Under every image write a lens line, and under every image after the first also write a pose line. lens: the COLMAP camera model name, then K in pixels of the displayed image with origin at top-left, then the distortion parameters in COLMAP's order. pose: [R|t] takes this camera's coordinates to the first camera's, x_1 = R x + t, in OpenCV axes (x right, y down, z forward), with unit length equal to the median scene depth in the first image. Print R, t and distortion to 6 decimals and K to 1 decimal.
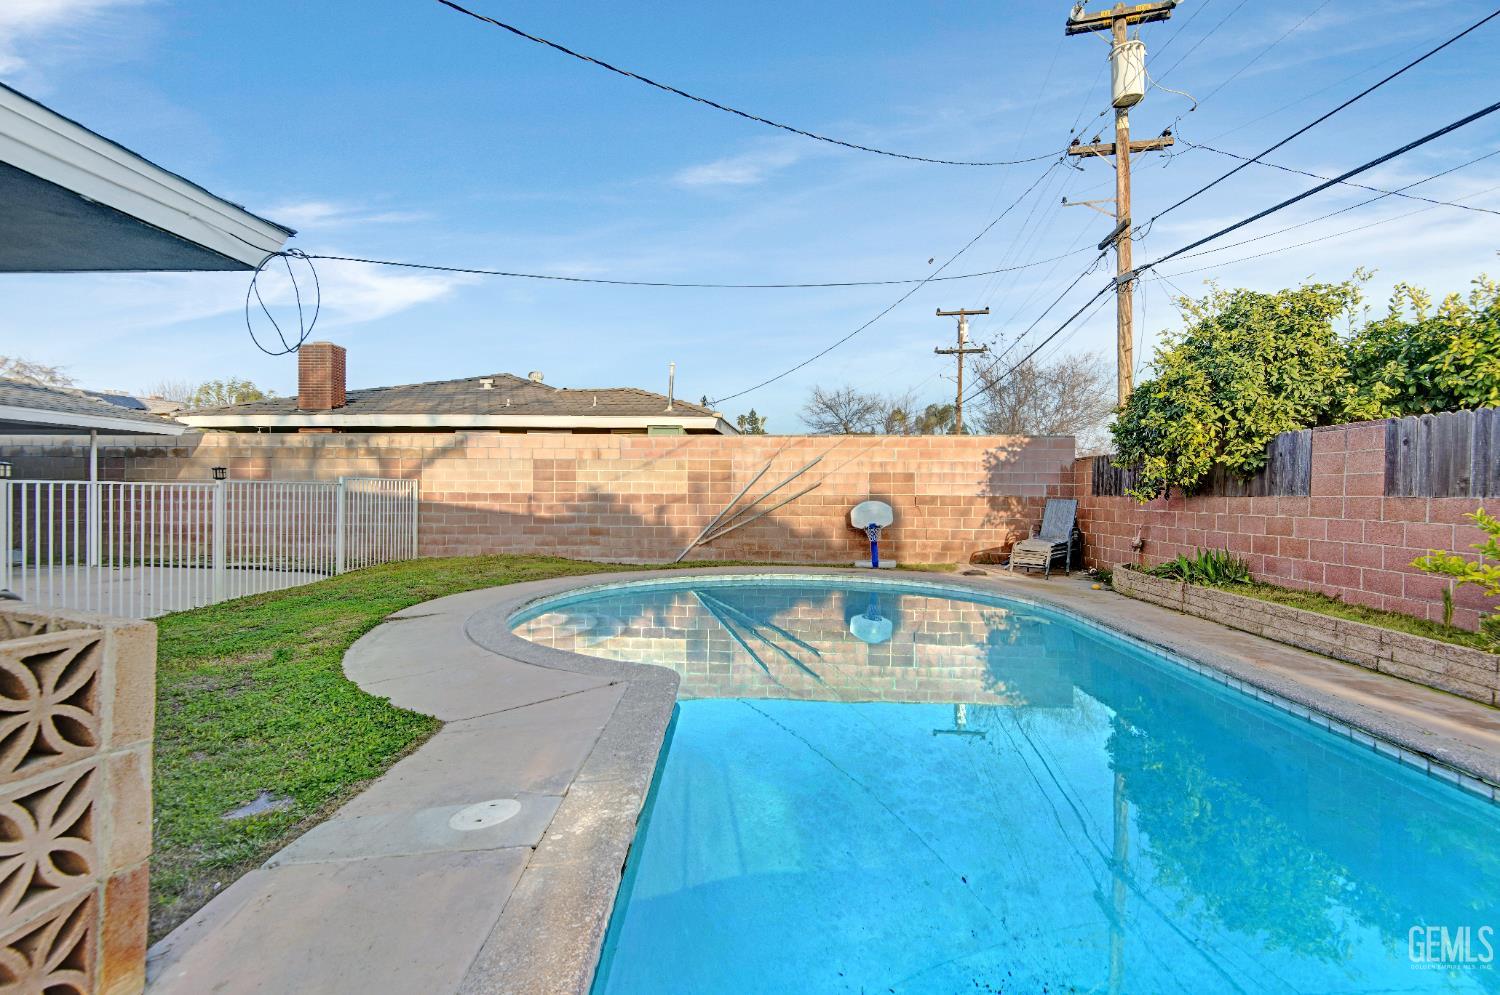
lens RADIAL K [[671.0, 0, 749.8], [0, 671.0, 480.8], [0, 0, 1]] dist [-0.001230, -0.000482]
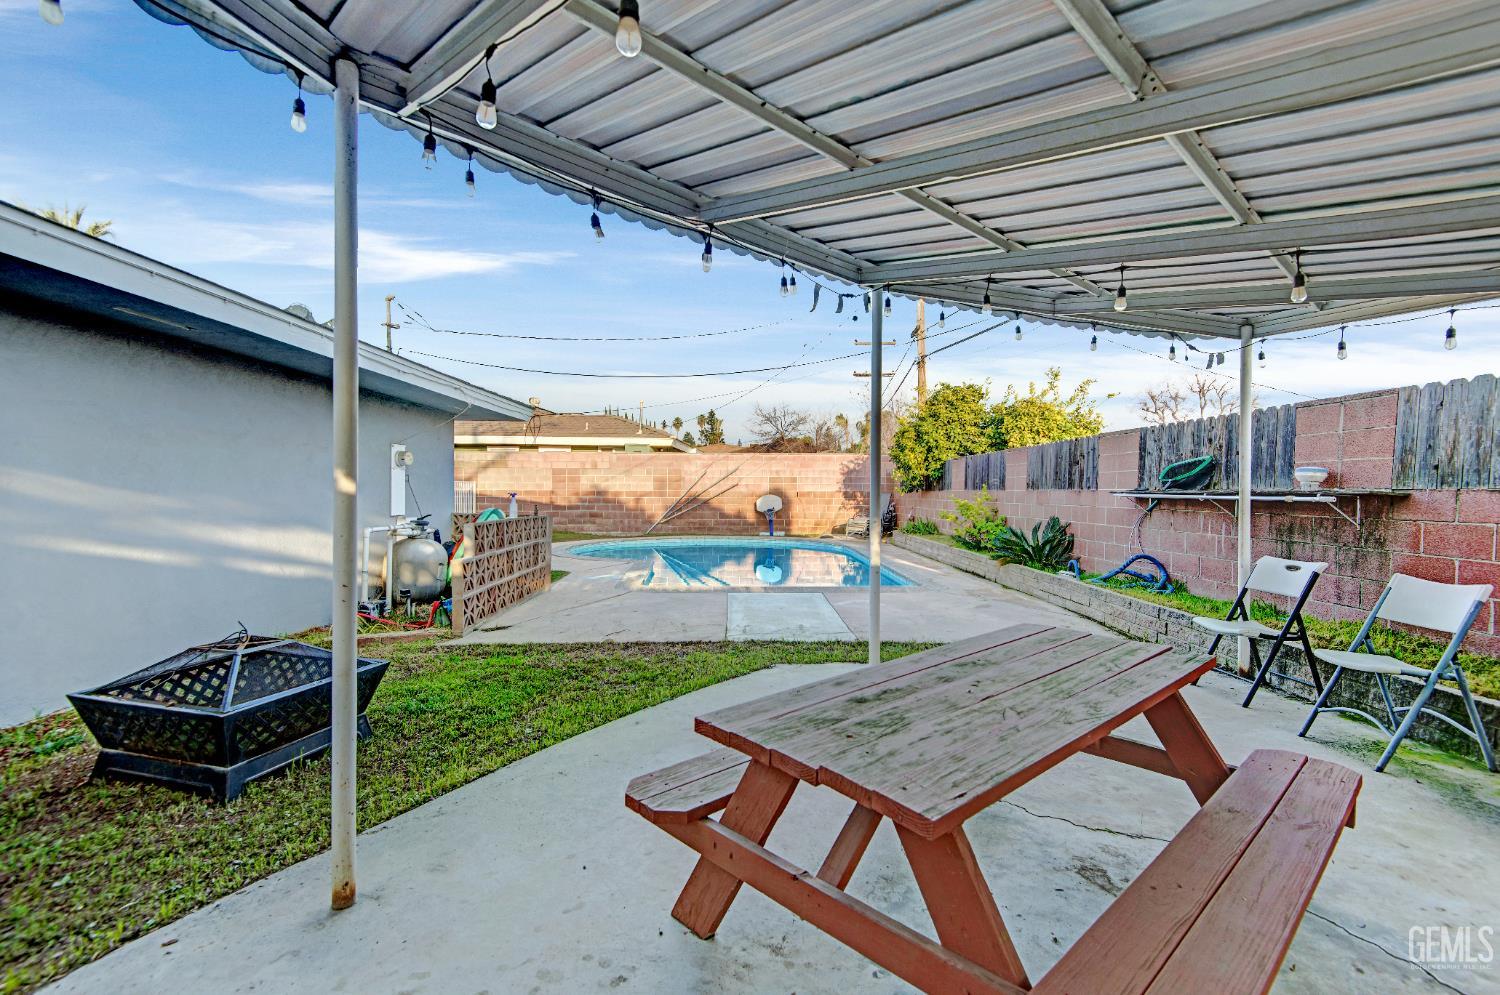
lens RADIAL K [[671.0, 0, 749.8], [0, 671.0, 480.8], [0, 0, 1]] dist [-0.001230, -0.000482]
pose [[0.998283, -0.001711, 0.058546, 0.040232], [0.001546, 0.999995, 0.002853, -0.007378], [-0.058550, -0.002758, 0.998281, -0.582418]]
